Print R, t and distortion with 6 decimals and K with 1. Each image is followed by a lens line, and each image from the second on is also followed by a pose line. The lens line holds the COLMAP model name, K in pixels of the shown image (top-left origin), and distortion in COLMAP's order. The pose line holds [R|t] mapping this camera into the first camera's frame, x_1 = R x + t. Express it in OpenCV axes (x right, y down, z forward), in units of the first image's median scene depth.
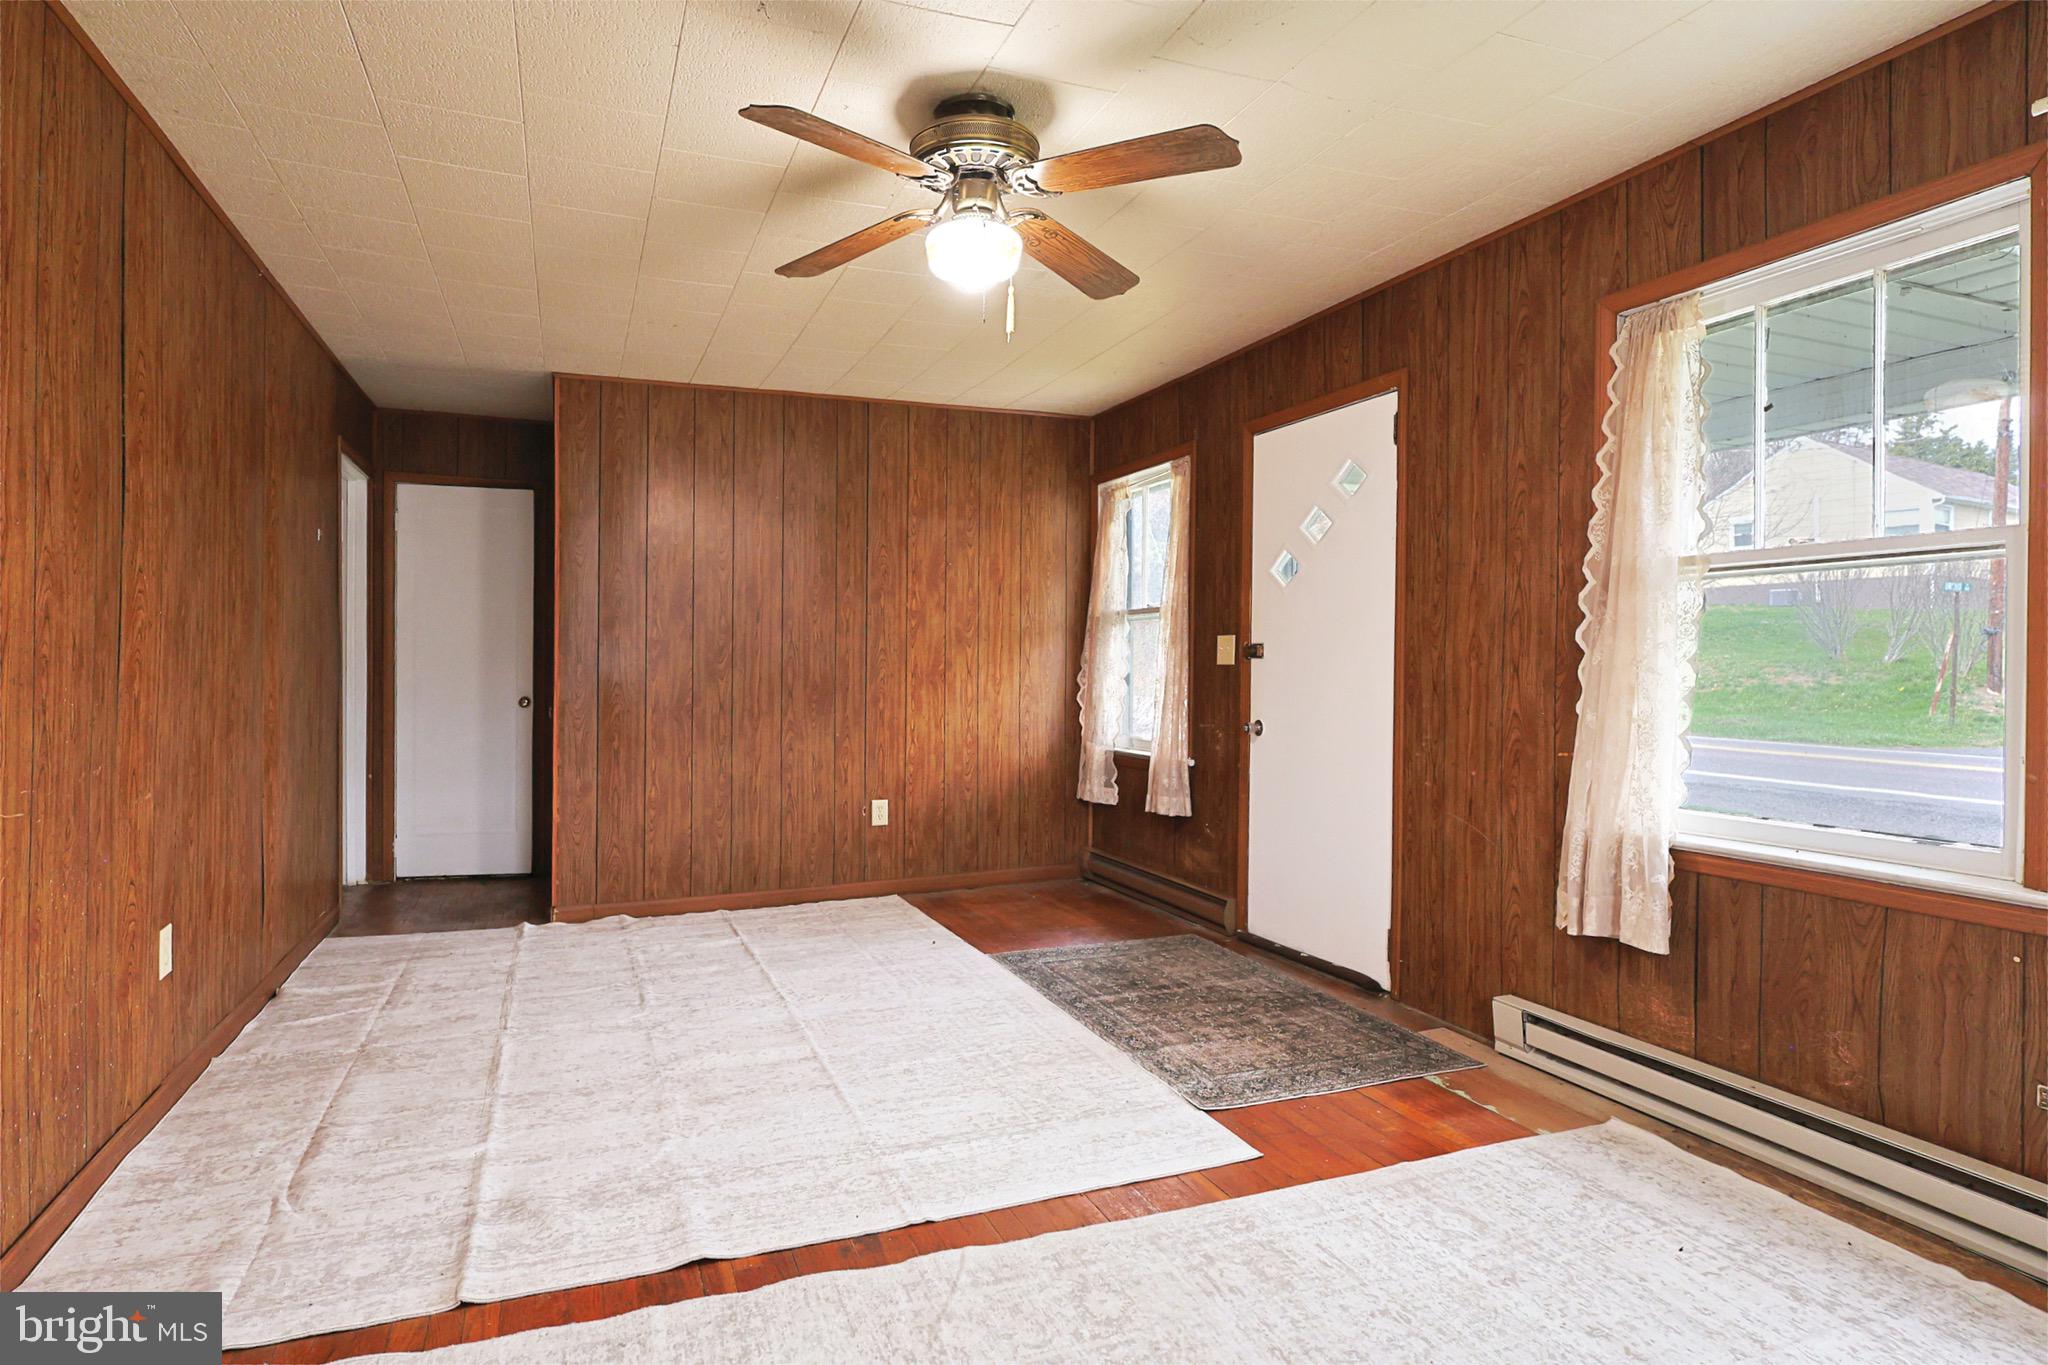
lens RADIAL K [[1078.8, 0, 1011.0], [0, 1078.8, 665.6], [0, 0, 1]] dist [-0.005081, 0.001196]
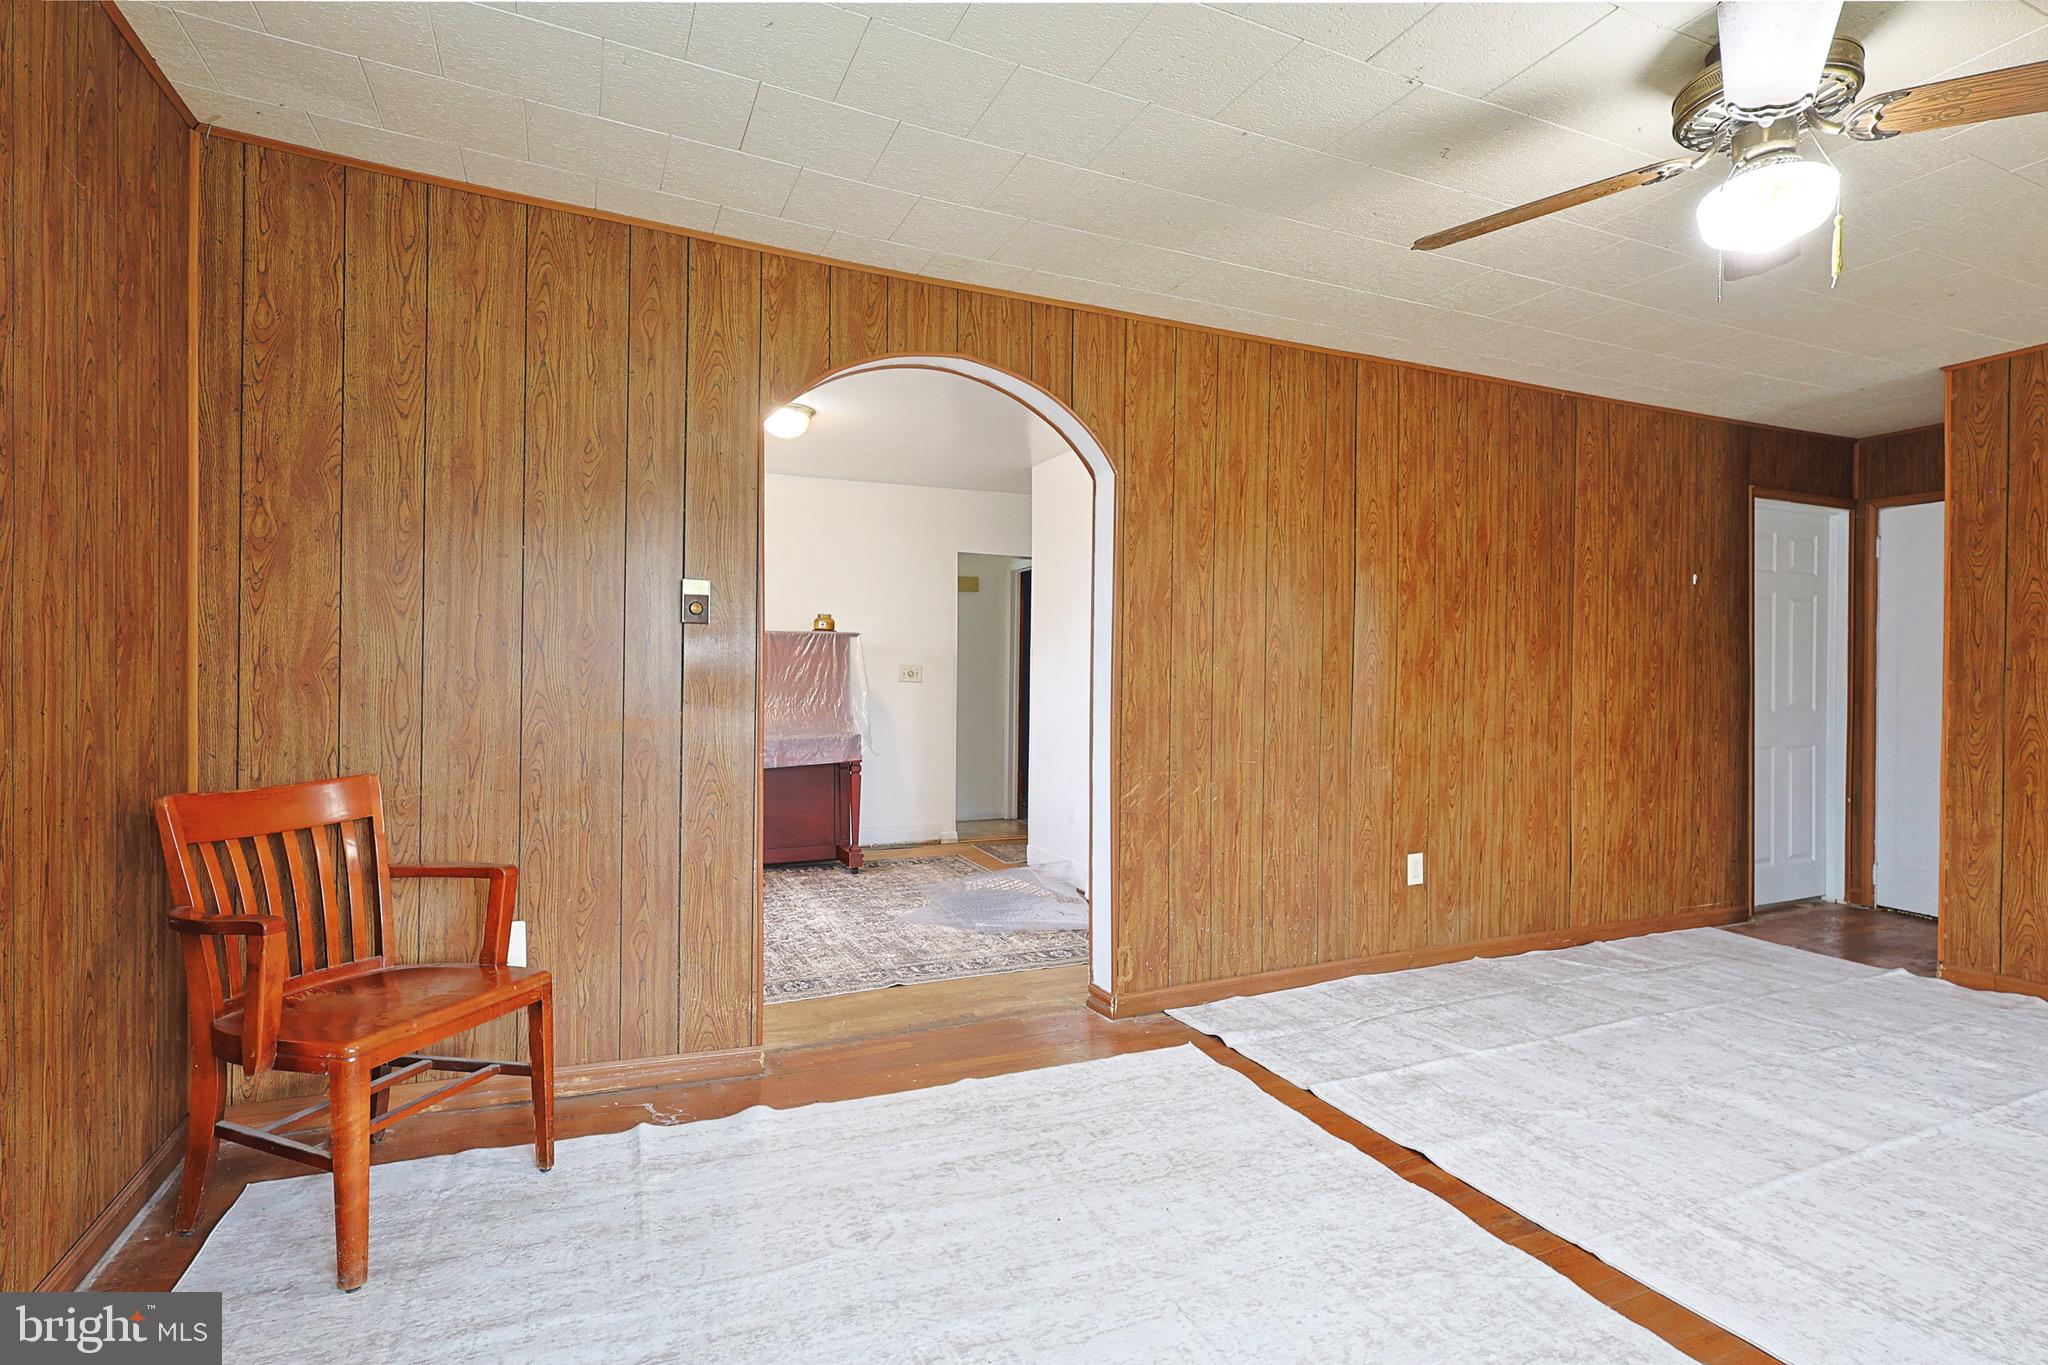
lens RADIAL K [[994.7, 0, 1024.1], [0, 994.7, 683.8], [0, 0, 1]] dist [-0.010481, 0.004879]
pose [[0.057980, 0.000626, -0.998318, 0.567141], [-0.009498, 0.999955, 0.000075, -0.001515], [0.998273, 0.009477, 0.057984, 0.299693]]
